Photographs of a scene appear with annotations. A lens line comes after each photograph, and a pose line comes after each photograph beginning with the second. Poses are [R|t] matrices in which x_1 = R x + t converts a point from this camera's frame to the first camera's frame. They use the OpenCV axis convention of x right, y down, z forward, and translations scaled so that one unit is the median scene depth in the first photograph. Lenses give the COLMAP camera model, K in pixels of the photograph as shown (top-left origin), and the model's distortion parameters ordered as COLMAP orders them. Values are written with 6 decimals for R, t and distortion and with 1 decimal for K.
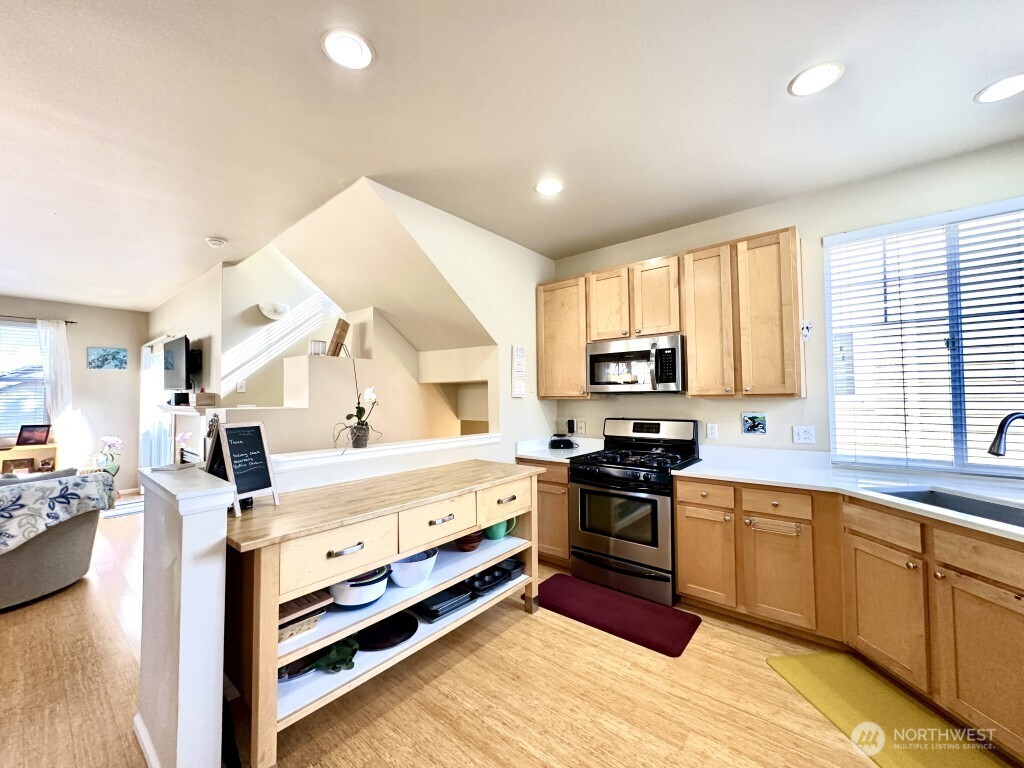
lens RADIAL K [[409.0, 0, 512.0], [0, 409.0, 384.0], [0, 0, 1]] dist [-0.001535, 0.000432]
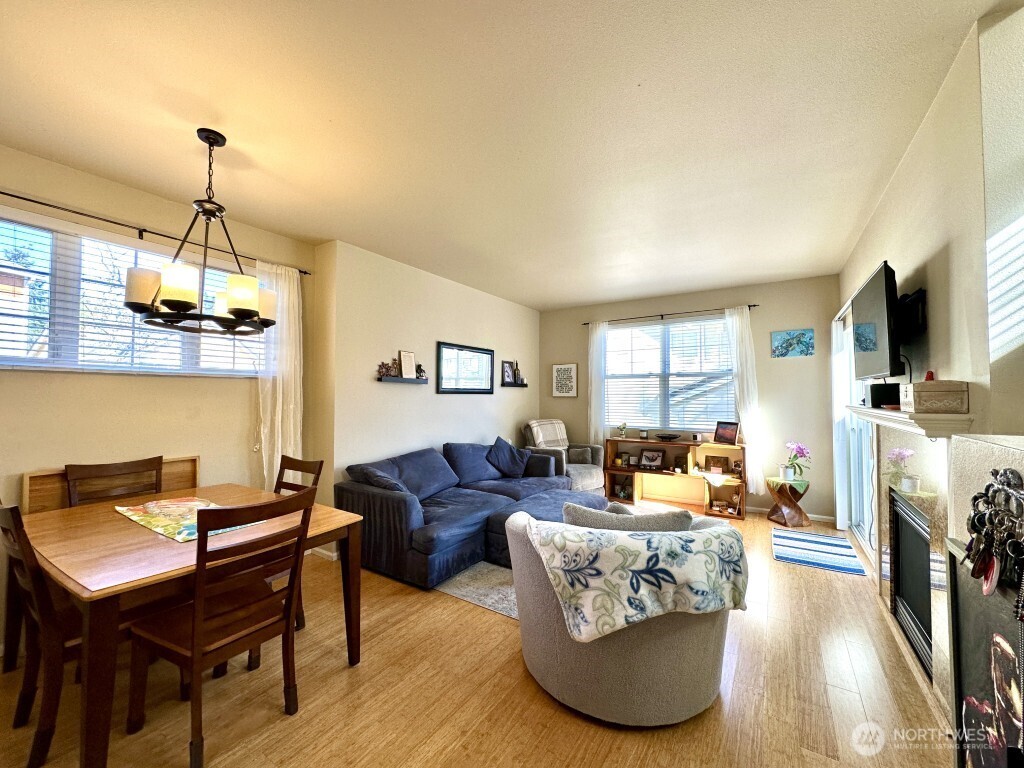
lens RADIAL K [[409.0, 0, 512.0], [0, 409.0, 384.0], [0, 0, 1]] dist [-0.001535, 0.000432]
pose [[0.125871, -0.018659, -0.991871, -0.543123], [0.030625, 0.999420, -0.014914, 0.022989], [0.991574, -0.028499, 0.126369, 0.714788]]
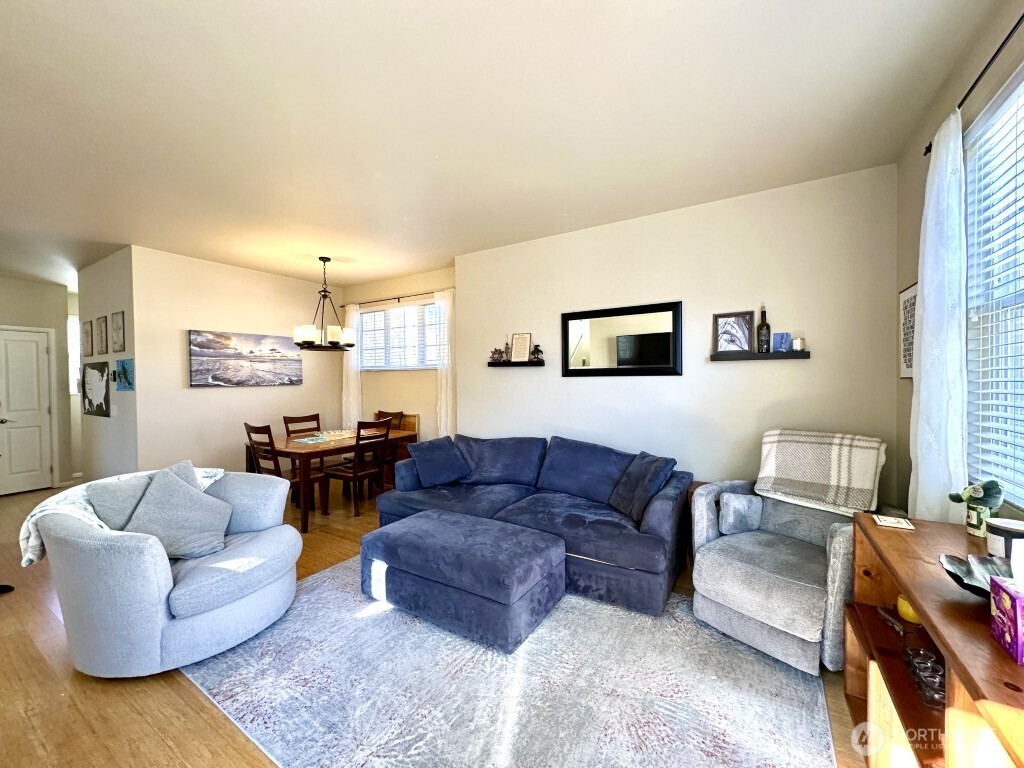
lens RADIAL K [[409.0, 0, 512.0], [0, 409.0, 384.0], [0, 0, 1]] dist [-0.001535, 0.000432]
pose [[-0.989017, 0.016270, -0.146904, -1.737949], [0.020270, 0.999462, -0.025771, 0.080520], [0.146406, -0.028466, -0.988815, 1.860667]]
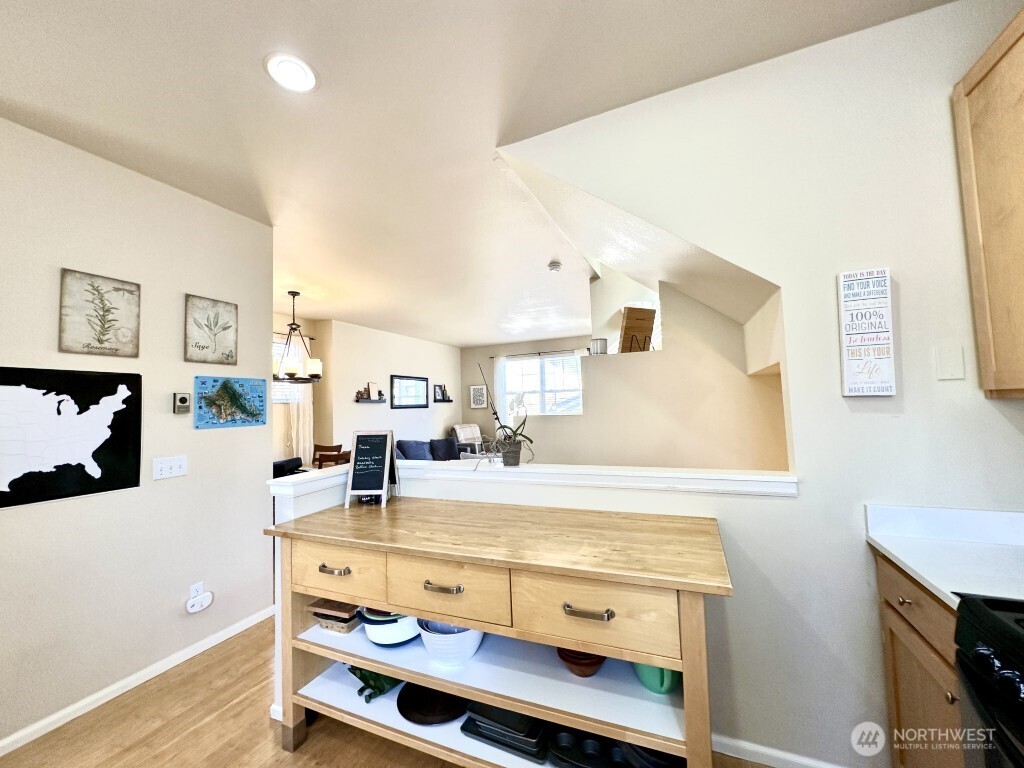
lens RADIAL K [[409.0, 0, 512.0], [0, 409.0, 384.0], [0, 0, 1]] dist [-0.001535, 0.000432]
pose [[0.278288, -0.052654, -0.959053, 0.372112], [0.061925, 0.997403, -0.036791, 0.015356], [0.958499, -0.049151, 0.280826, 0.640466]]
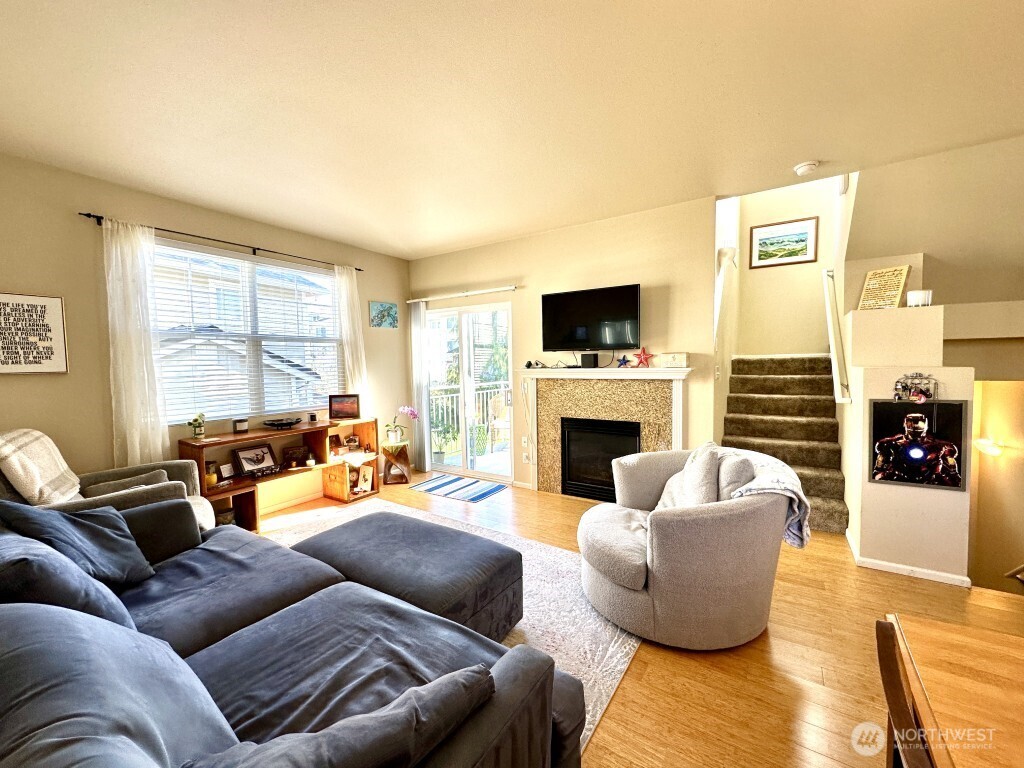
lens RADIAL K [[409.0, 0, 512.0], [0, 409.0, 384.0], [0, 0, 1]] dist [-0.001535, 0.000432]
pose [[0.993648, -0.016099, 0.111374, -1.643989], [0.006943, 0.996599, 0.082110, 0.023240], [-0.112317, -0.080815, 0.990381, 0.254981]]
